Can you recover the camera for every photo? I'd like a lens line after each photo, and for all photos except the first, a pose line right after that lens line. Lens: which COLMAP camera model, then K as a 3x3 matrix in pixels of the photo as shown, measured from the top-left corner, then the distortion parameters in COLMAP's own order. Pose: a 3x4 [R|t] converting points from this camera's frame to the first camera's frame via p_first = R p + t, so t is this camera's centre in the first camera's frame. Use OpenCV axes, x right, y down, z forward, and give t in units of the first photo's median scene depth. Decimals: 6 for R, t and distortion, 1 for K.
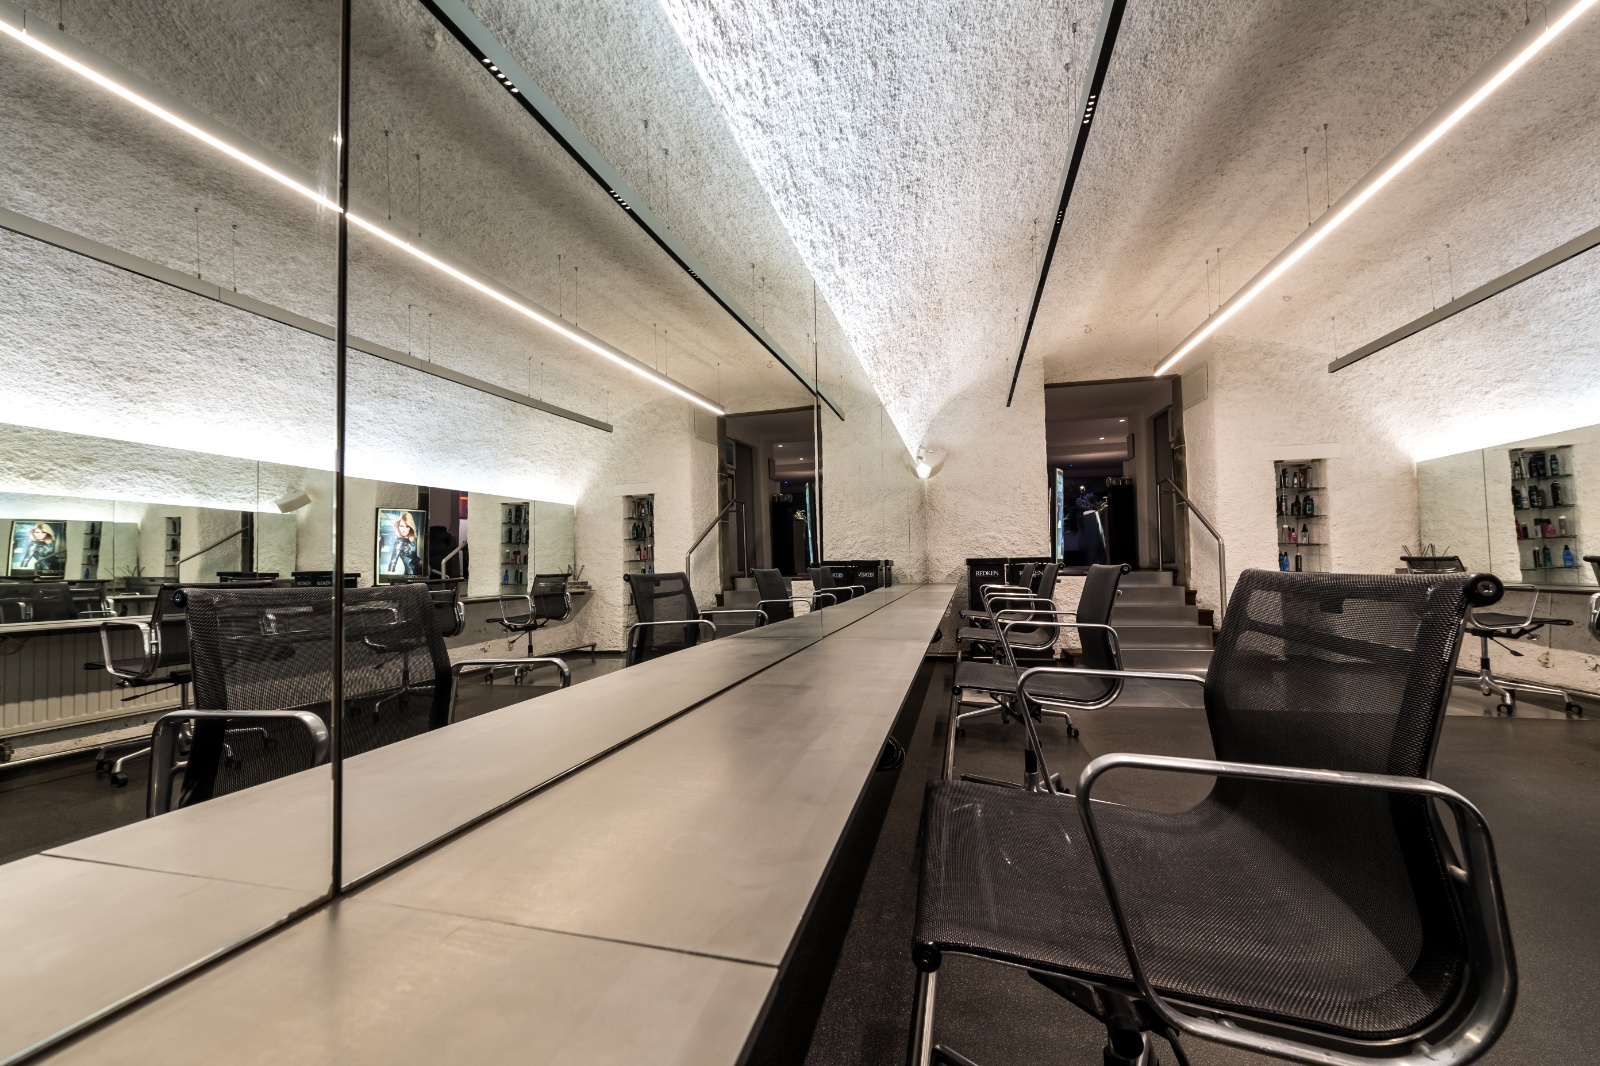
lens RADIAL K [[623.8, 0, 803.3], [0, 623.8, 540.4], [0, 0, 1]] dist [0.012811, -0.003558]
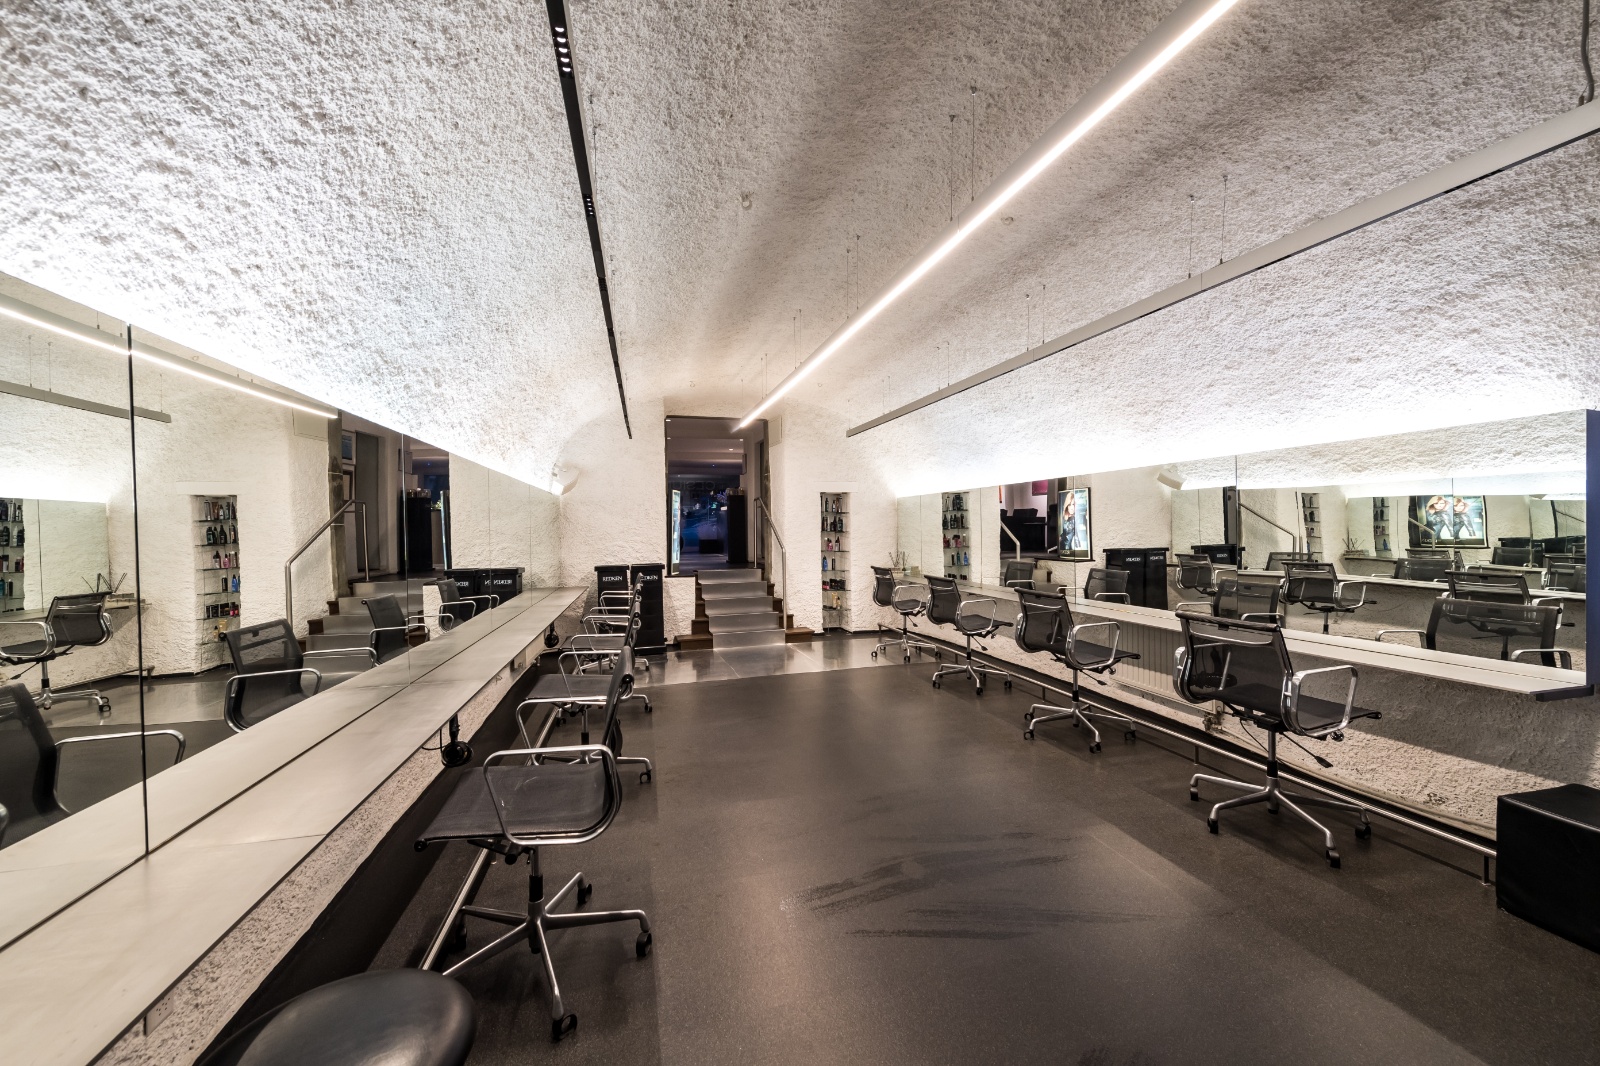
lens RADIAL K [[623.8, 0, 800.8], [0, 623.8, 539.8], [0, 0, 1]] dist [0.012811, -0.003558]
pose [[0.876662, -0.004177, 0.481089, 0.037609], [-0.017382, 0.999034, 0.040348, -0.075555], [-0.480793, -0.043734, 0.875743, -0.208981]]
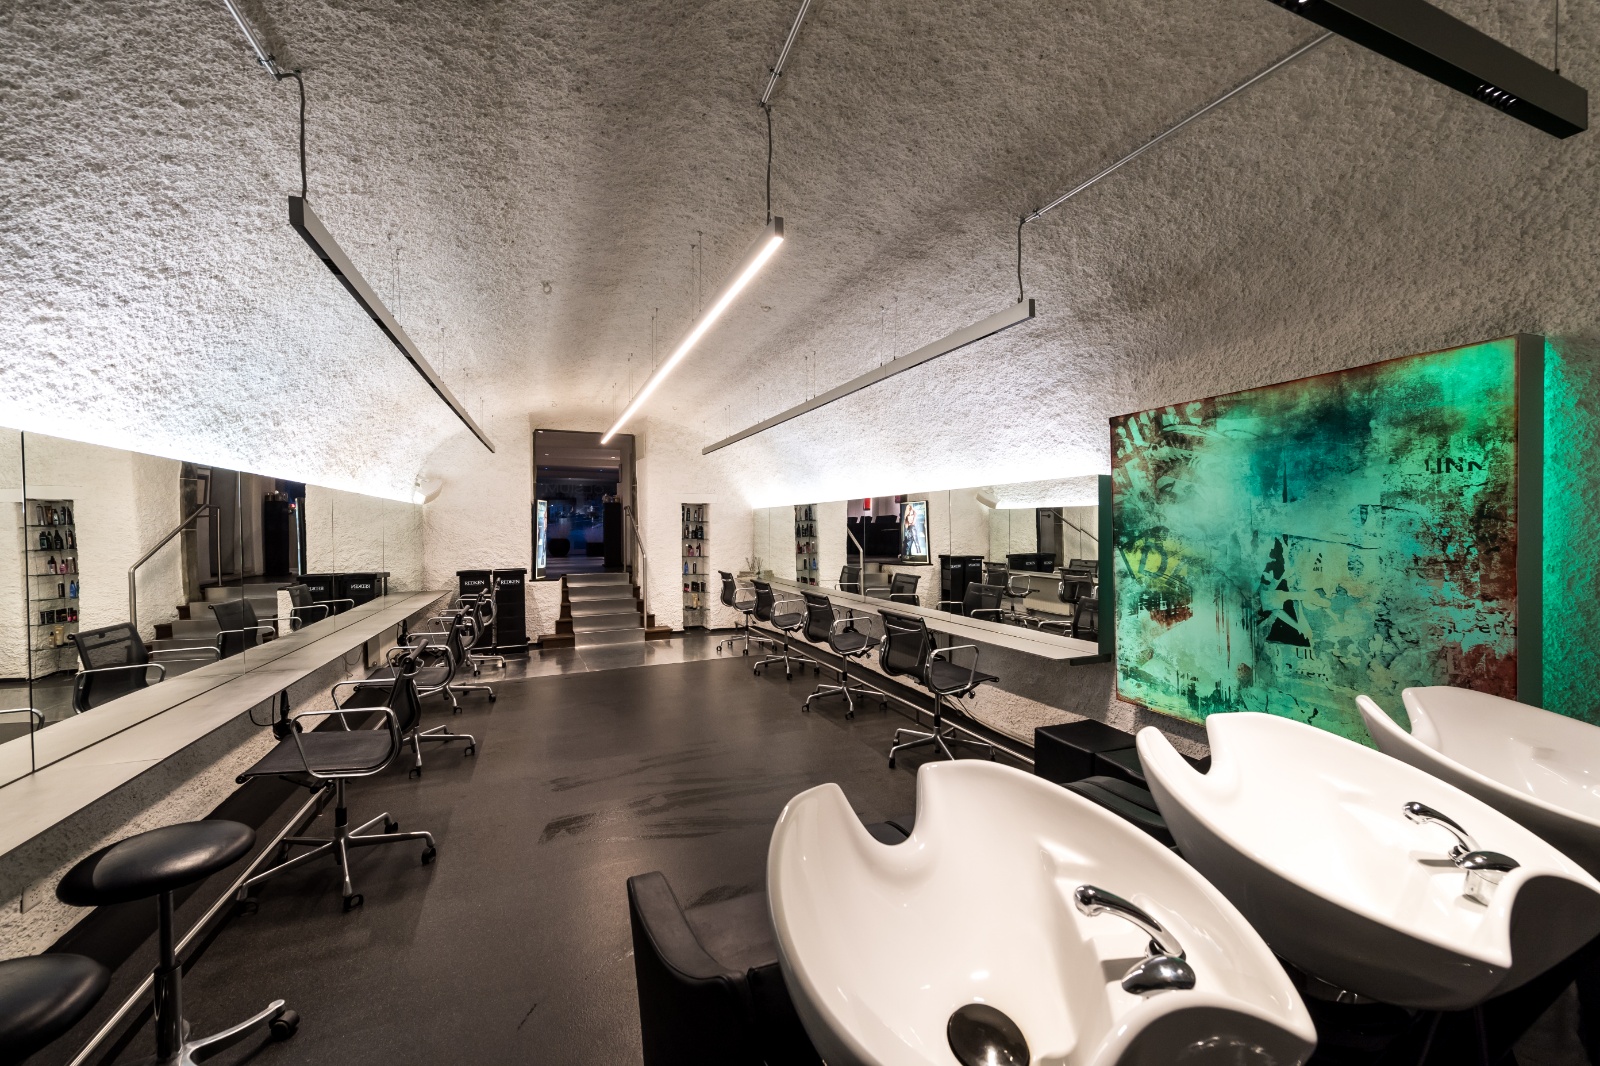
lens RADIAL K [[623.8, 0, 800.0], [0, 623.8, 540.5], [0, 0, 1]] dist [0.012811, -0.003558]
pose [[0.806266, 0.000009, 0.591553, 0.074180], [-0.028331, 0.998853, 0.038598, -0.102109], [-0.590875, -0.047879, 0.805341, -0.417599]]
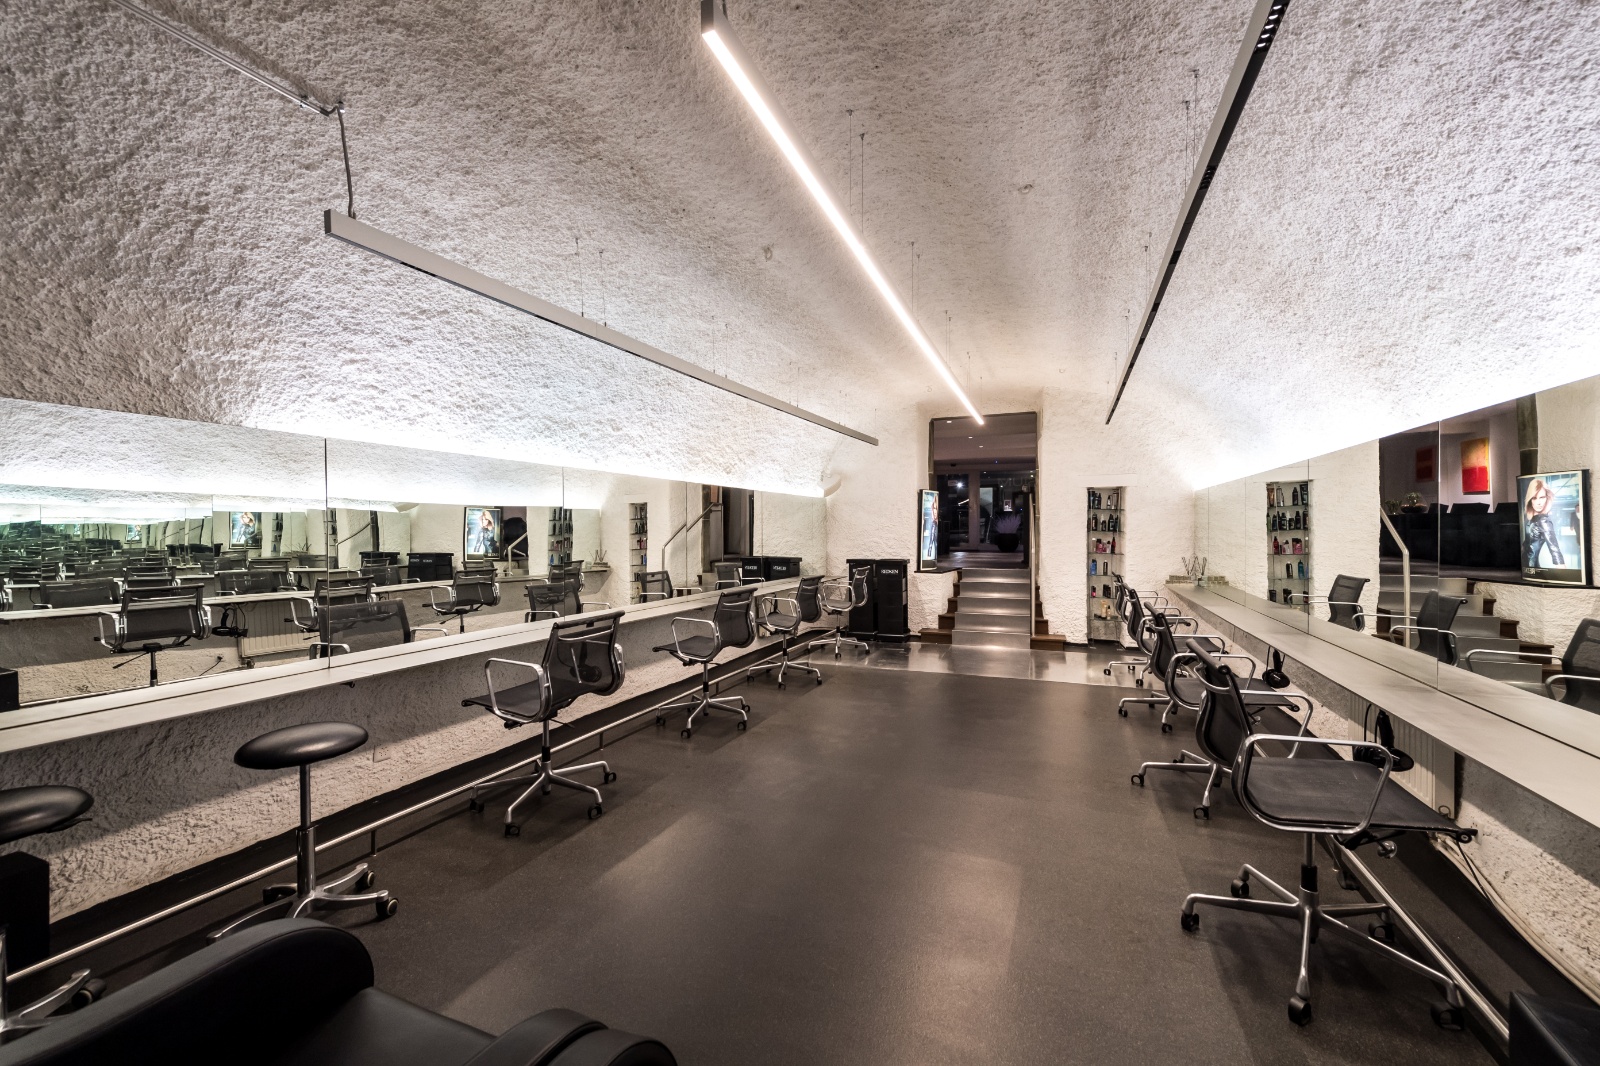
lens RADIAL K [[623.8, 0, 803.7], [0, 623.8, 540.2], [0, 0, 1]] dist [0.012811, -0.003558]
pose [[0.988033, 0.015440, -0.153470, 0.380630], [-0.007141, 0.998489, 0.054478, -0.084893], [0.154079, -0.052730, 0.986650, -0.338193]]
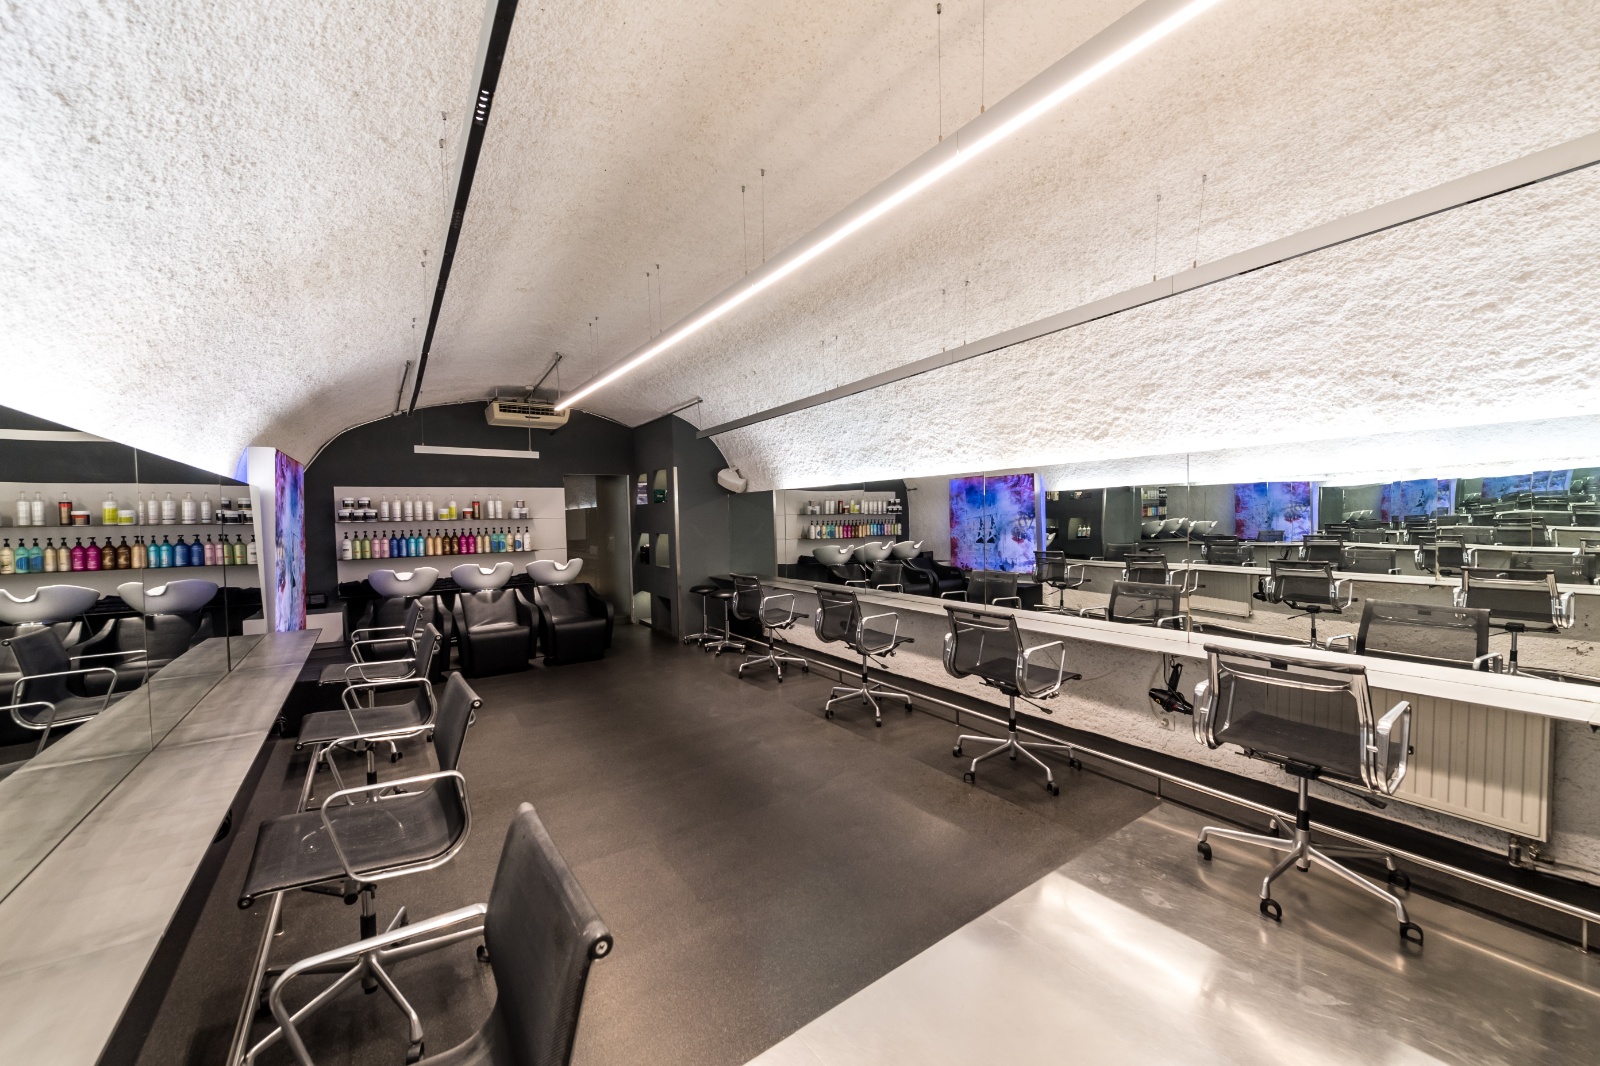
lens RADIAL K [[623.8, 0, 805.5], [0, 623.8, 540.5], [0, 0, 1]] dist [0.012811, -0.003558]
pose [[-0.666602, 0.067954, -0.742310, 0.798554], [0.066198, 0.997298, 0.031850, -0.072894], [0.742468, -0.027909, -0.669299, 0.901009]]
